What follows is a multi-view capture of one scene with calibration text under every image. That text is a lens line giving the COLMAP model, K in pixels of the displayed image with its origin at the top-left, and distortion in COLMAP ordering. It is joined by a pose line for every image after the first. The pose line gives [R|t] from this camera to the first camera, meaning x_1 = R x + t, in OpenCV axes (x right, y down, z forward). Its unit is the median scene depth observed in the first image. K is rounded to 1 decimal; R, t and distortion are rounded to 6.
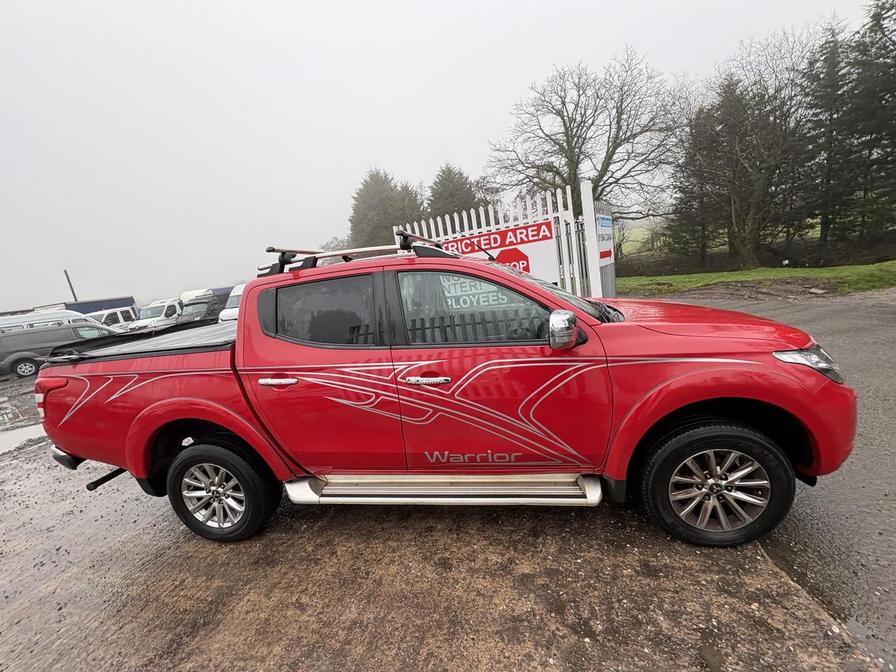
lens RADIAL K [[354.0, 0, 445.1], [0, 354.0, 337.7], [0, 0, 1]] dist [-0.000445, -0.000019]
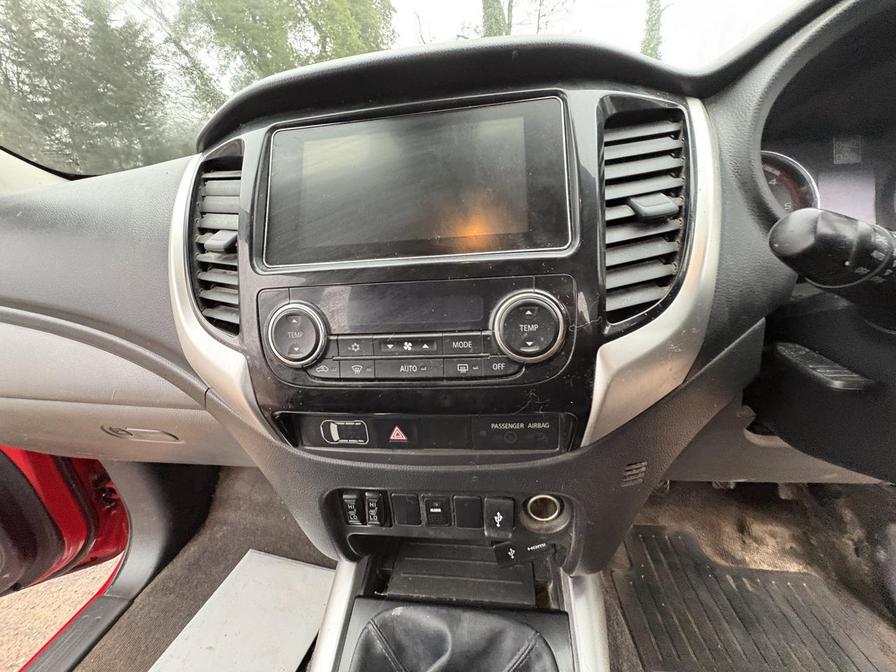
lens RADIAL K [[356.9, 0, 449.3], [0, 356.9, 336.5], [0, 0, 1]] dist [-0.000726, -0.000222]
pose [[-0.034568, -0.261168, 0.964674, 0.062903], [0.262534, 0.928979, 0.260911, -0.020307], [-0.964303, 0.262279, 0.036453, 0.461520]]
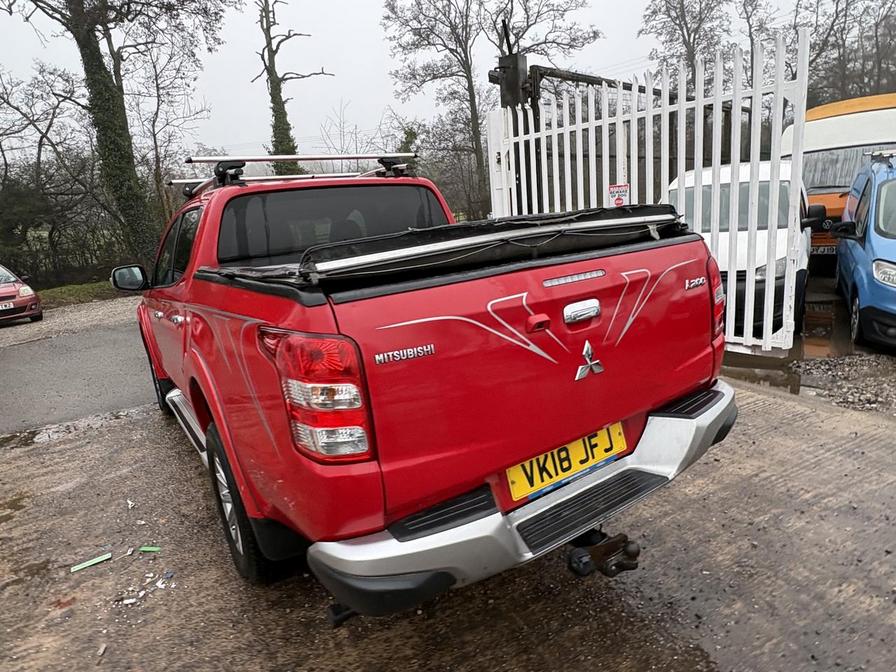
lens RADIAL K [[539.5, 0, 451.8], [0, 539.5, 333.5], [0, 0, 1]] dist [-0.003496, 0.000230]
pose [[-0.665141, 0.037511, 0.745775, -0.652105], [0.308921, 0.923084, 0.229091, -0.037620], [-0.679820, 0.382764, -0.625570, 0.798561]]
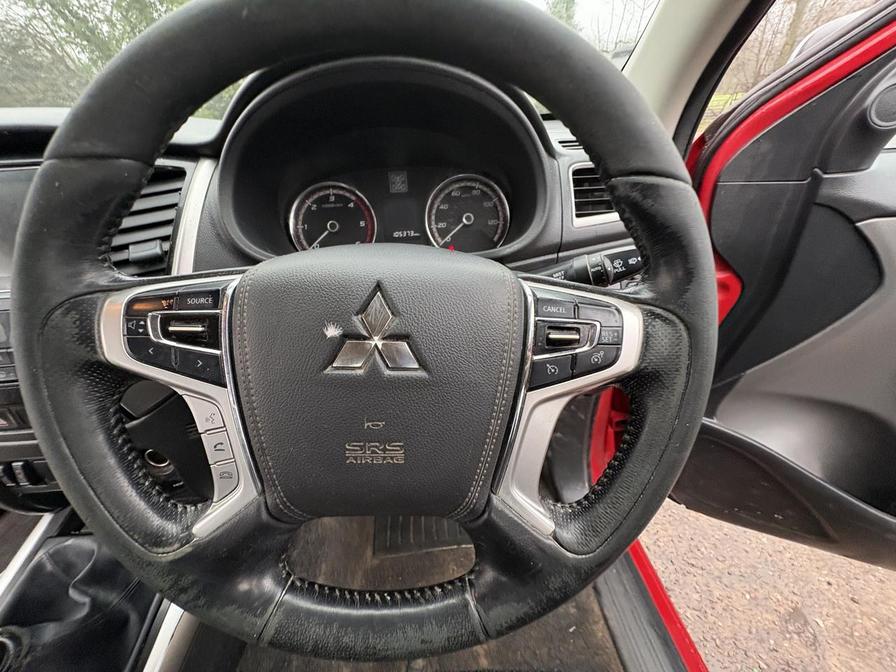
lens RADIAL K [[356.9, 0, 449.3], [0, 356.9, 336.5], [0, 0, 1]] dist [-0.000726, -0.000222]
pose [[-0.218373, -0.386569, 0.896034, 0.039115], [0.247143, 0.866353, 0.433996, -0.018523], [-0.944052, 0.316221, -0.093650, 0.404014]]
